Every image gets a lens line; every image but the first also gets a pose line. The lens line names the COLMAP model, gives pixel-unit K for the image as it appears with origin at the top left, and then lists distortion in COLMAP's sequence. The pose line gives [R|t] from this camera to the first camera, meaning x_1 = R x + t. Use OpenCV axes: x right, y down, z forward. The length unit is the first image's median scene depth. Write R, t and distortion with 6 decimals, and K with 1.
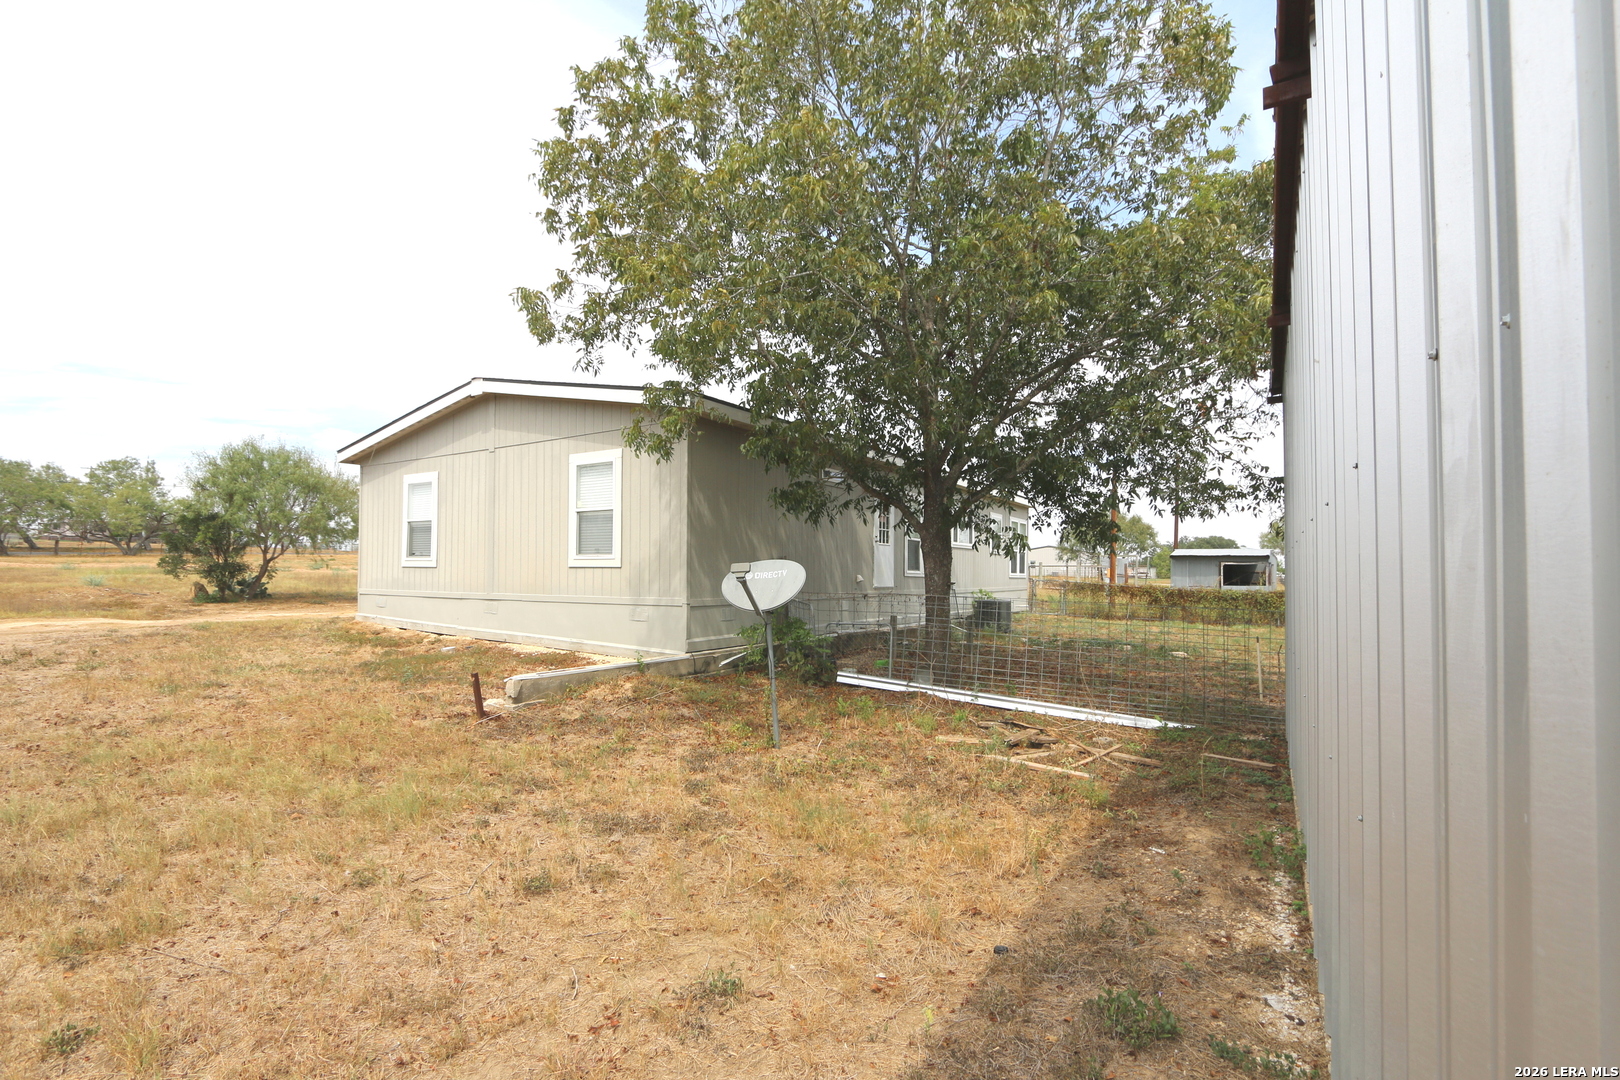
lens RADIAL K [[734.5, 0, 809.7], [0, 734.5, 536.8], [0, 0, 1]] dist [-0.017173, 0.000091]
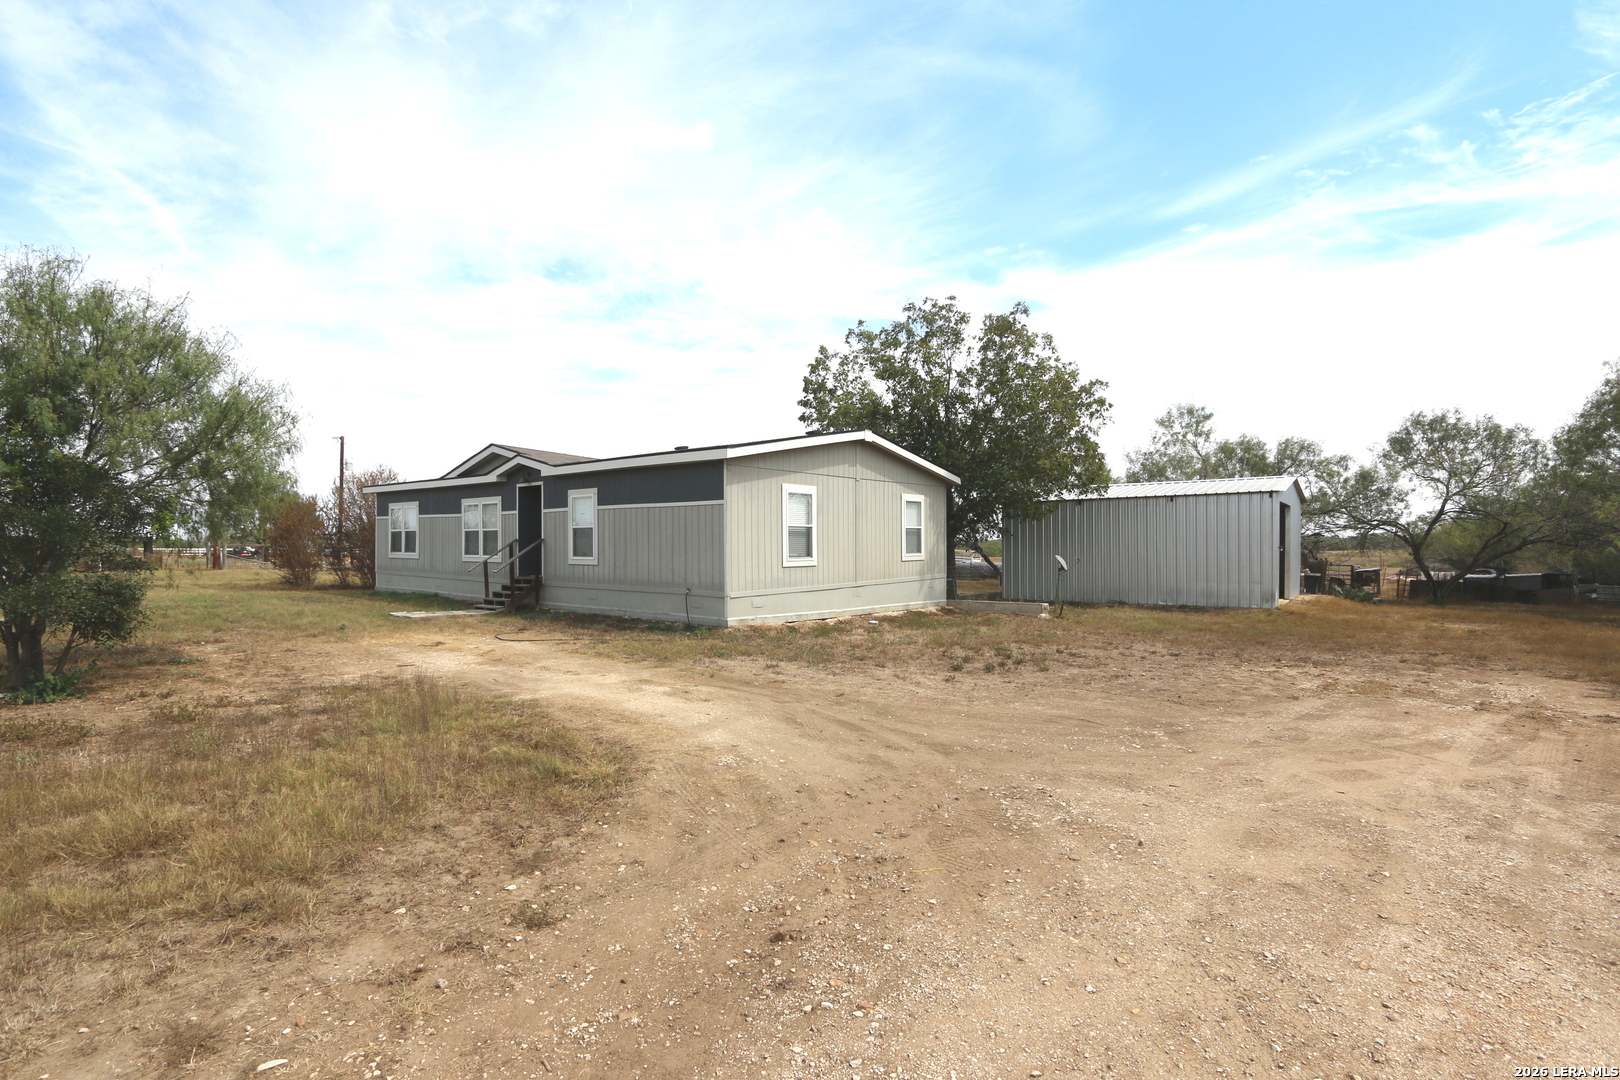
lens RADIAL K [[734.5, 0, 807.3], [0, 734.5, 542.4], [0, 0, 1]] dist [-0.017173, 0.000091]
pose [[0.109135, 0.009799, 0.993979, -1.975278], [-0.014370, 0.999862, -0.008279, 0.015365], [-0.993923, -0.013380, 0.109261, 1.012465]]
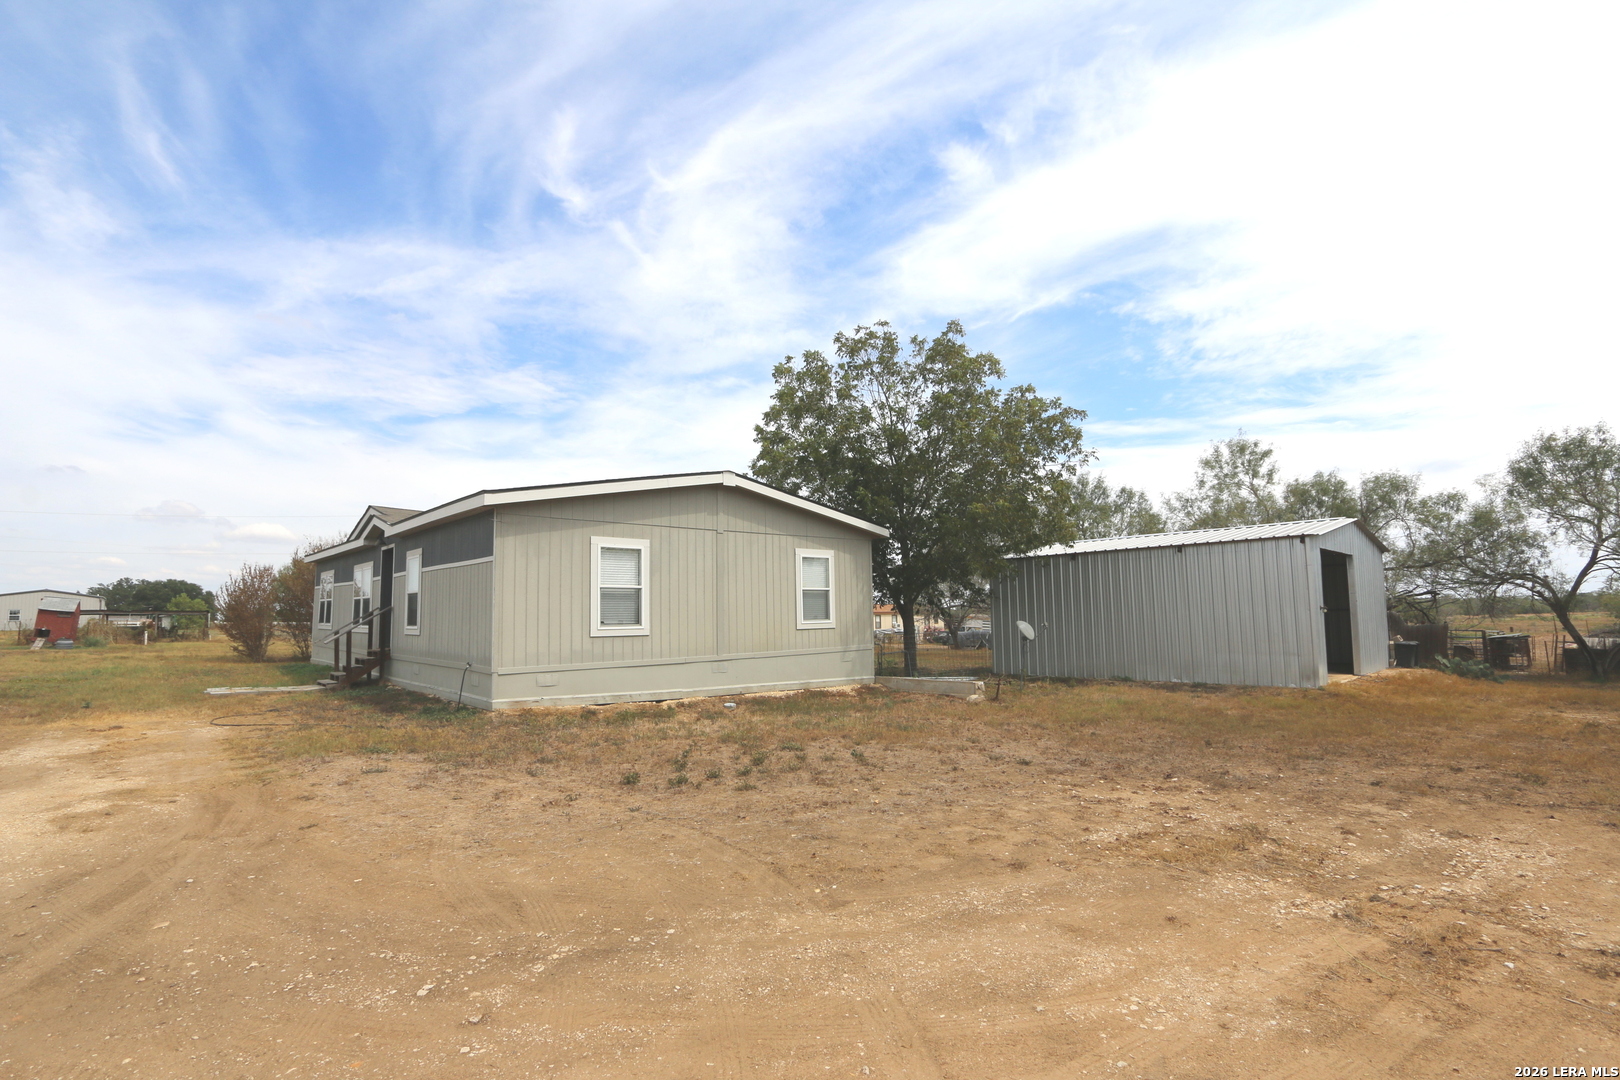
lens RADIAL K [[734.5, 0, 808.9], [0, 734.5, 547.6], [0, 0, 1]] dist [-0.017173, 0.000091]
pose [[0.267415, 0.091875, 0.959191, -1.636099], [-0.006241, 0.995588, -0.093622, 0.017089], [-0.963561, 0.019050, 0.266809, 0.593324]]
